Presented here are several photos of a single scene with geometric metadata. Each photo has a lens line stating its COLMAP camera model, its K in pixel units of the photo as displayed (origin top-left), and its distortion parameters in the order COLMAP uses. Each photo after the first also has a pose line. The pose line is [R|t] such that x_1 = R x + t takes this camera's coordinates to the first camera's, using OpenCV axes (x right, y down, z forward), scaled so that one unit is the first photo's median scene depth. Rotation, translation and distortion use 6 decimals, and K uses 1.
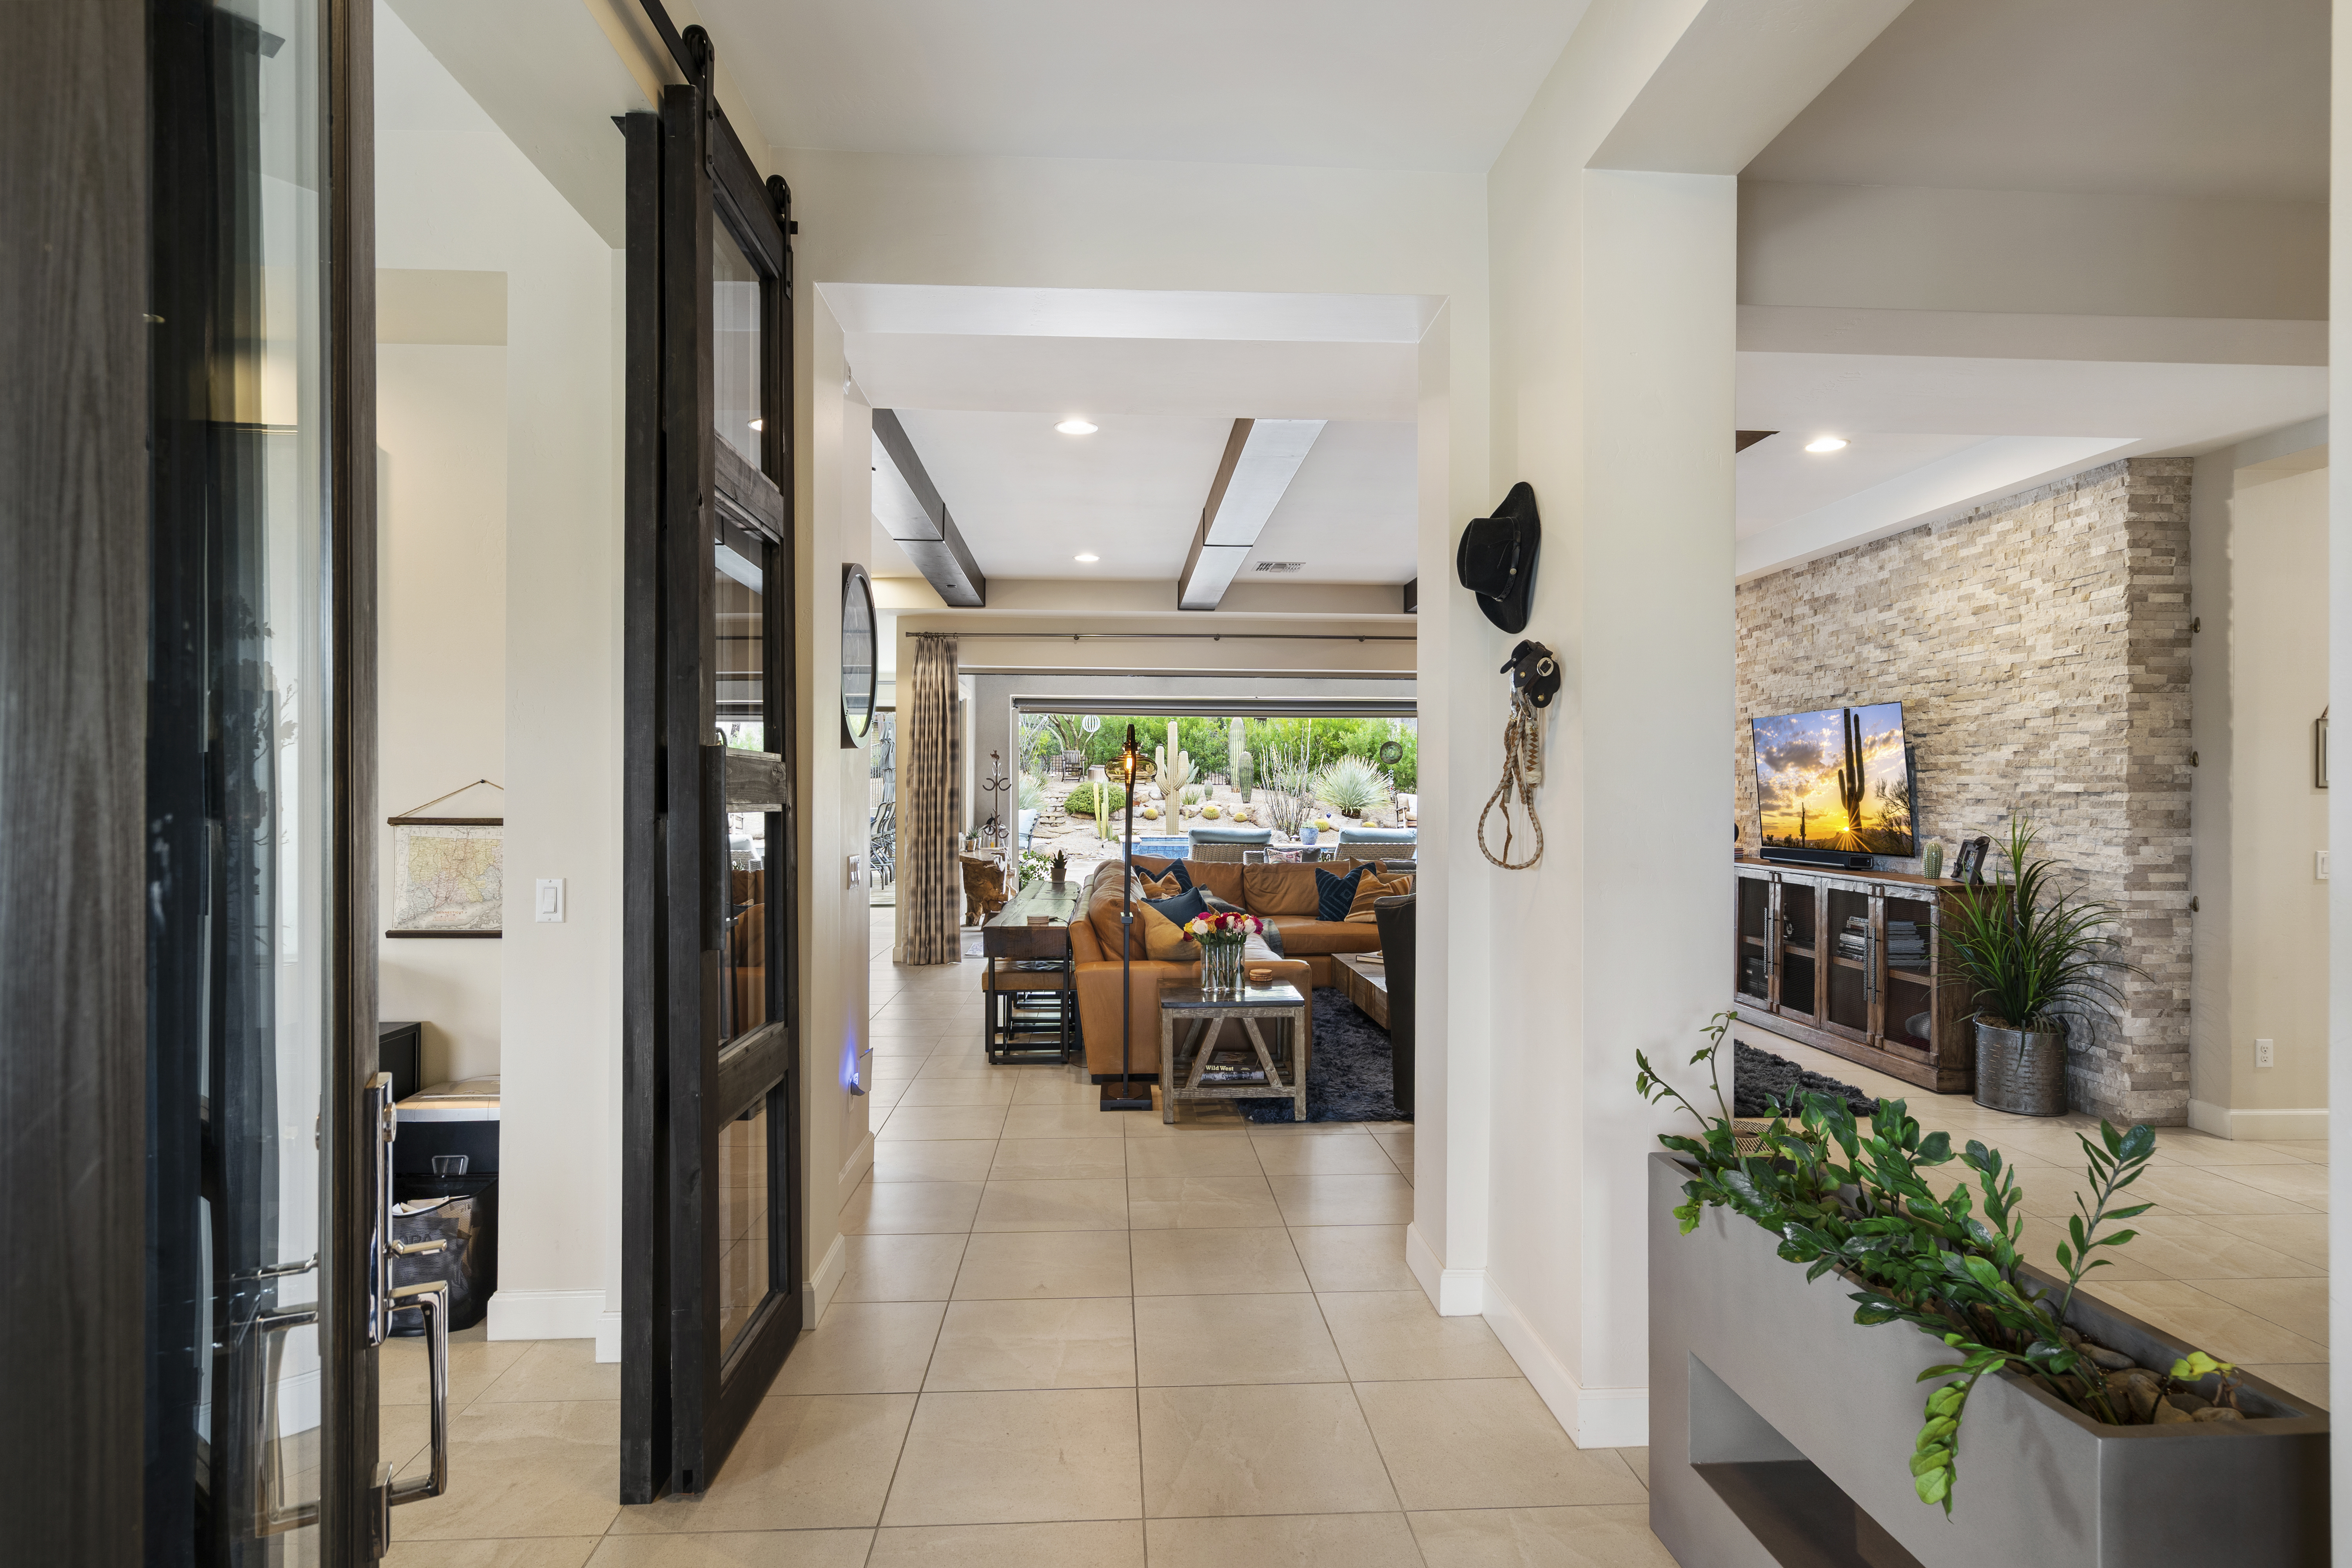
lens RADIAL K [[1163.7, 0, 1175.9], [0, 1163.7, 791.0], [0, 0, 1]] dist [-0.000523, 0.000853]
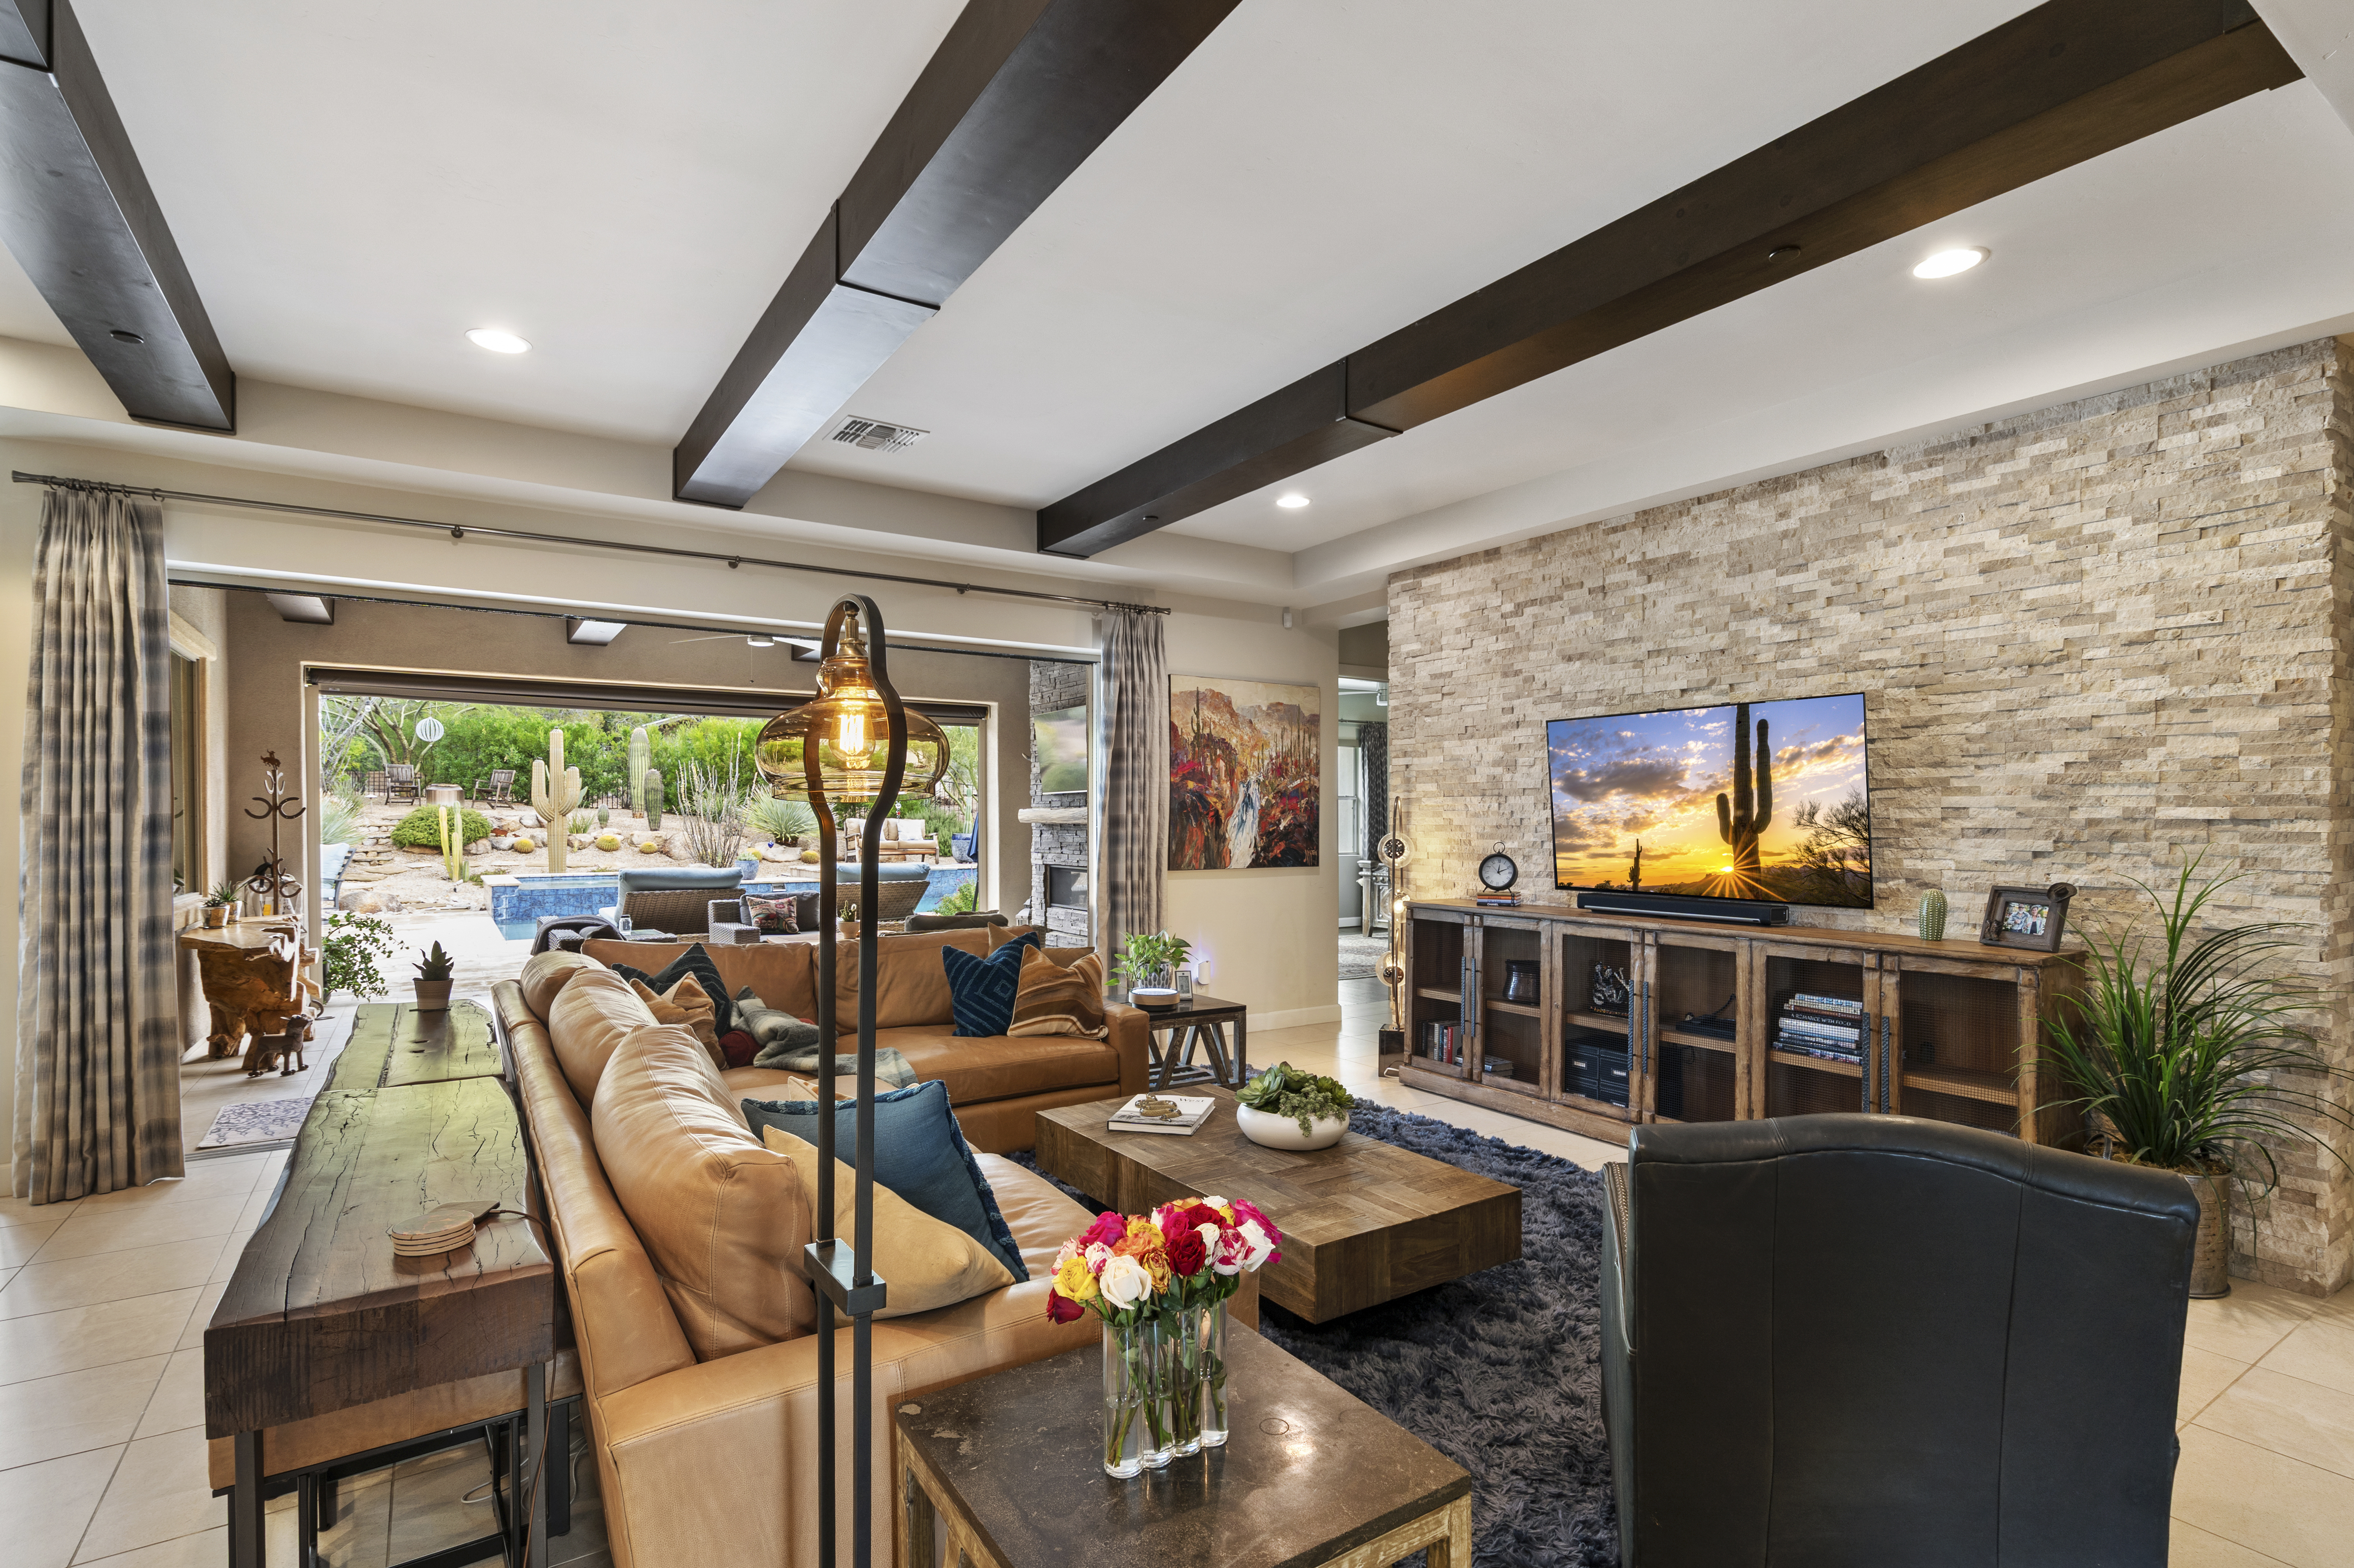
lens RADIAL K [[1065.3, 0, 1131.5], [0, 1065.3, 829.5], [0, 0, 1]] dist [-0.000343, -0.000057]
pose [[0.866817, -0.009483, 0.498537, -0.090008], [0.002367, 0.999886, 0.014904, -0.002971], [-0.498621, -0.011739, 0.866741, 0.607732]]
